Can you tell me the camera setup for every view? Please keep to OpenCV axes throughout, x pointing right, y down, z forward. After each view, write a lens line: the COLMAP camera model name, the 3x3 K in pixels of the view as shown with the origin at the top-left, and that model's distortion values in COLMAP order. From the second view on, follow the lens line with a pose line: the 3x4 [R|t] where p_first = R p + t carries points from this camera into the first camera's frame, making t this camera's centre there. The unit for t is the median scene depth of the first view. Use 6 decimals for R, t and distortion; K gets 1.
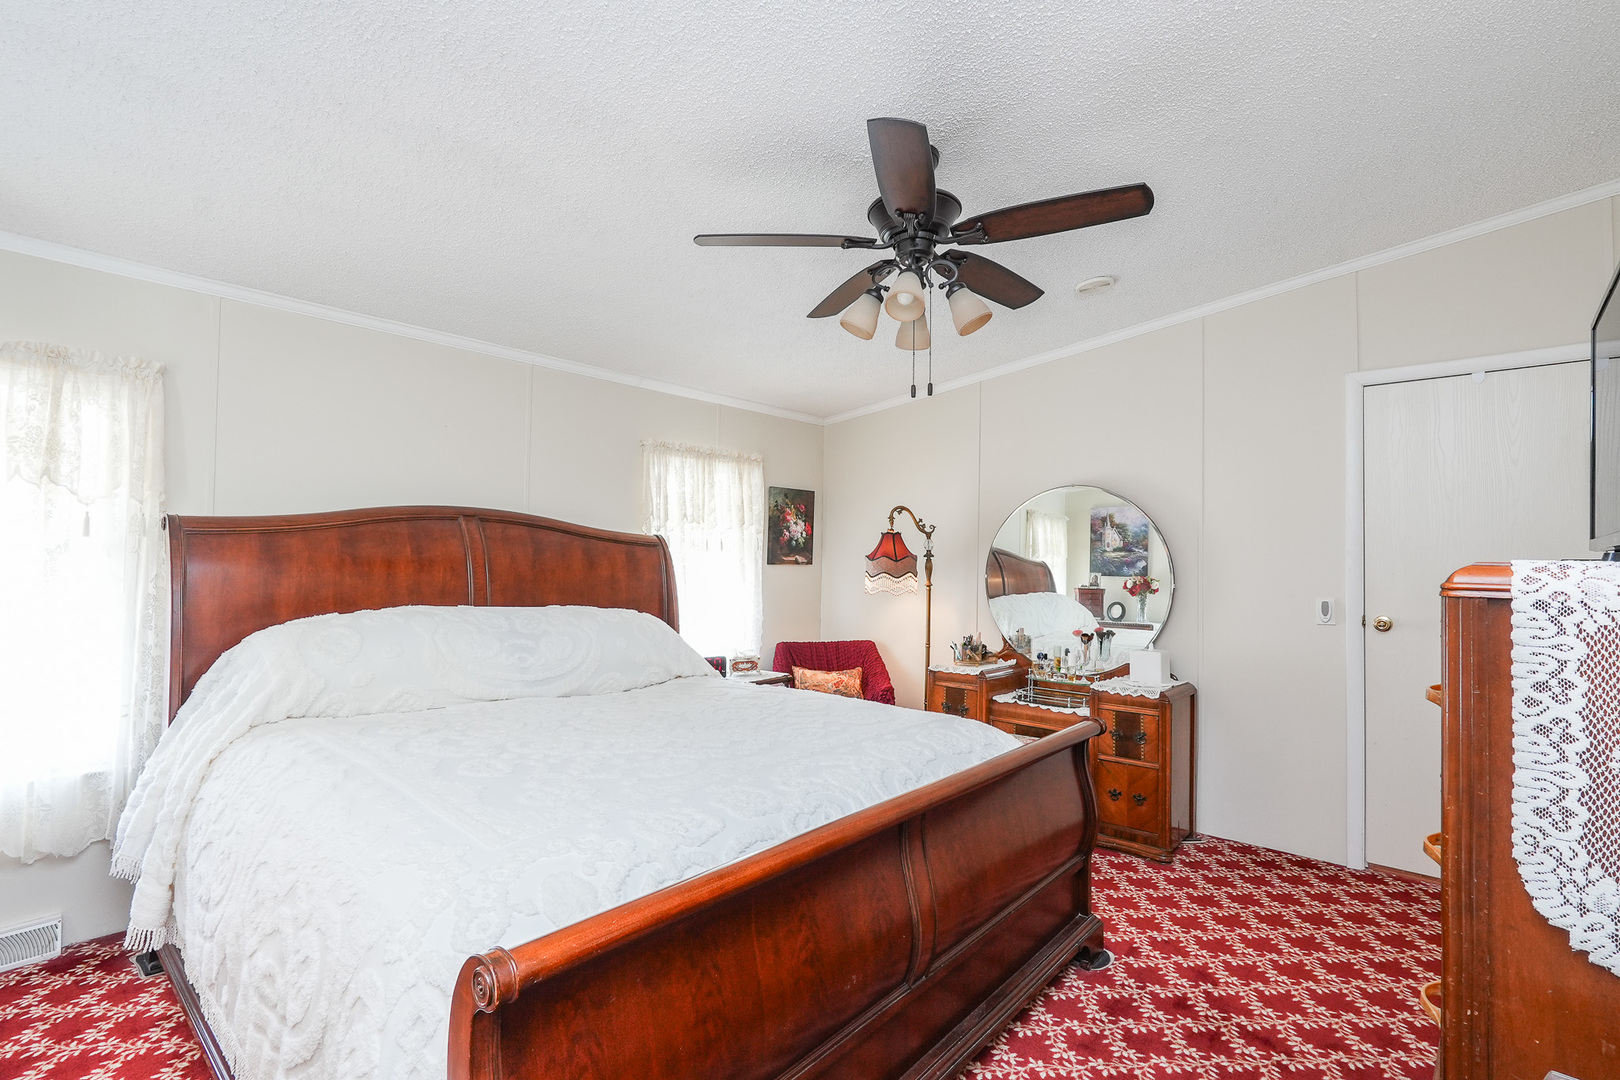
lens RADIAL K [[739.4, 0, 806.9], [0, 739.4, 541.8], [0, 0, 1]] dist [-0.020853, 0.010947]
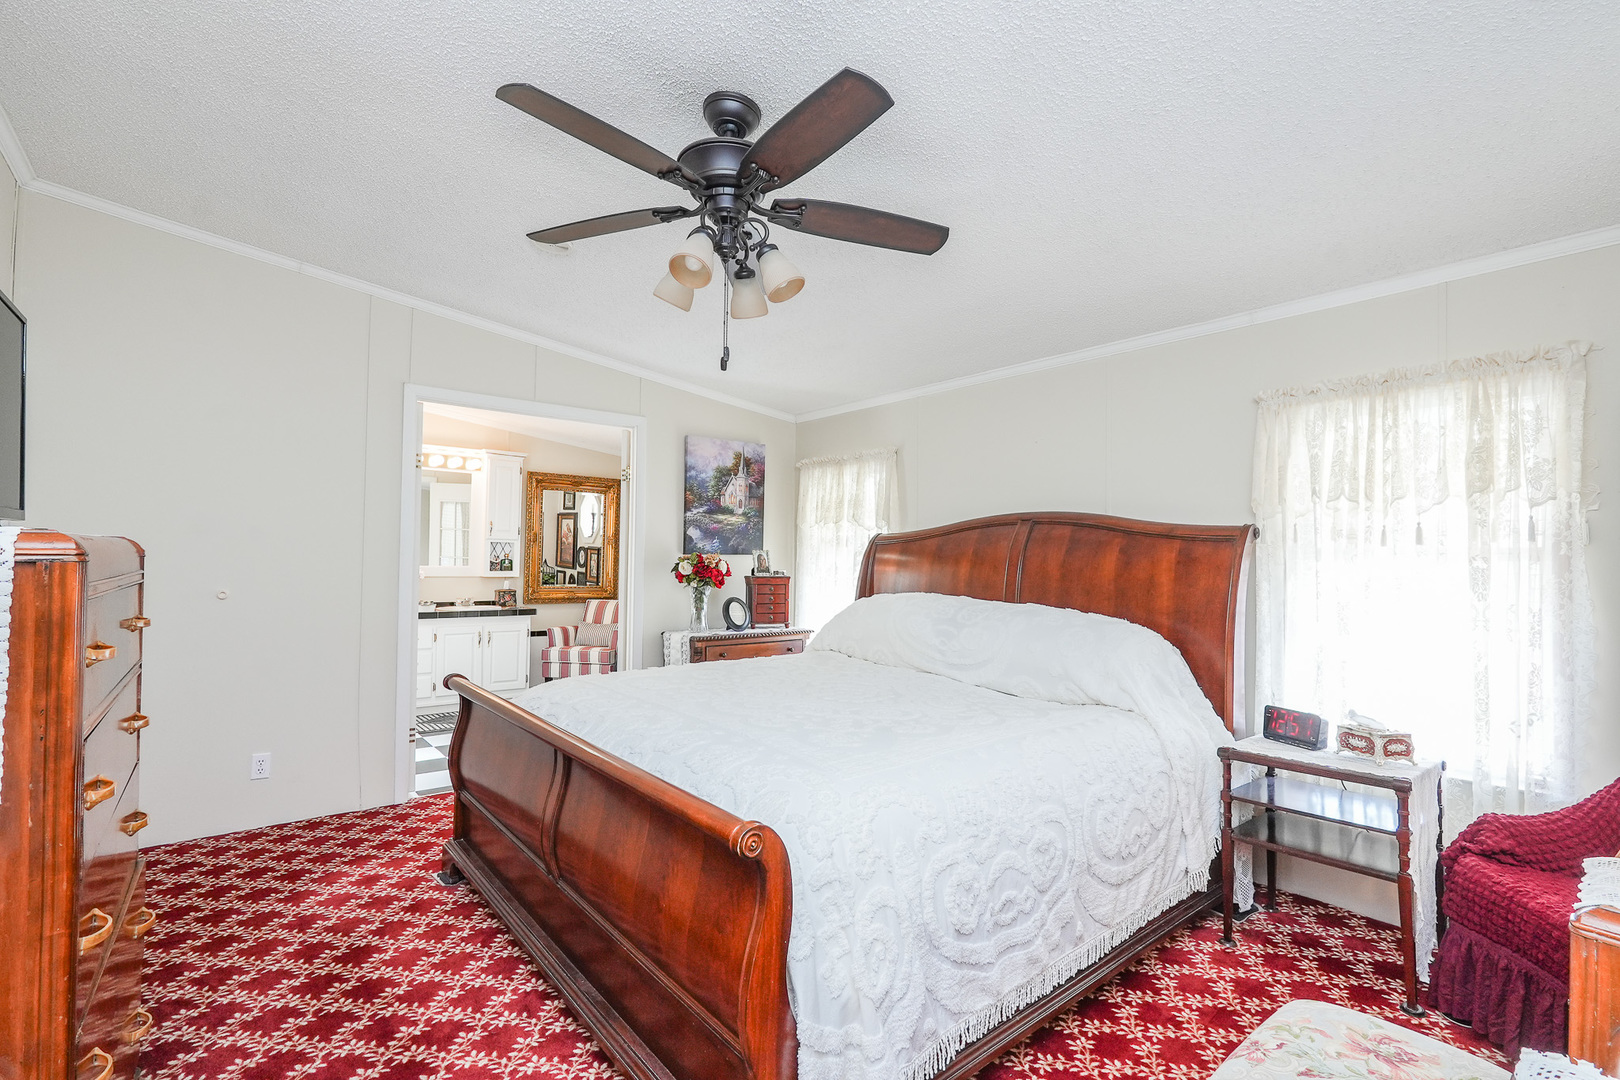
lens RADIAL K [[739.4, 0, 806.9], [0, 739.4, 541.8], [0, 0, 1]] dist [-0.020853, 0.010947]
pose [[-0.220462, -0.026792, -0.975028, 0.745482], [0.011165, 0.999488, -0.029988, 0.027959], [0.975332, -0.017497, -0.220049, 0.949964]]
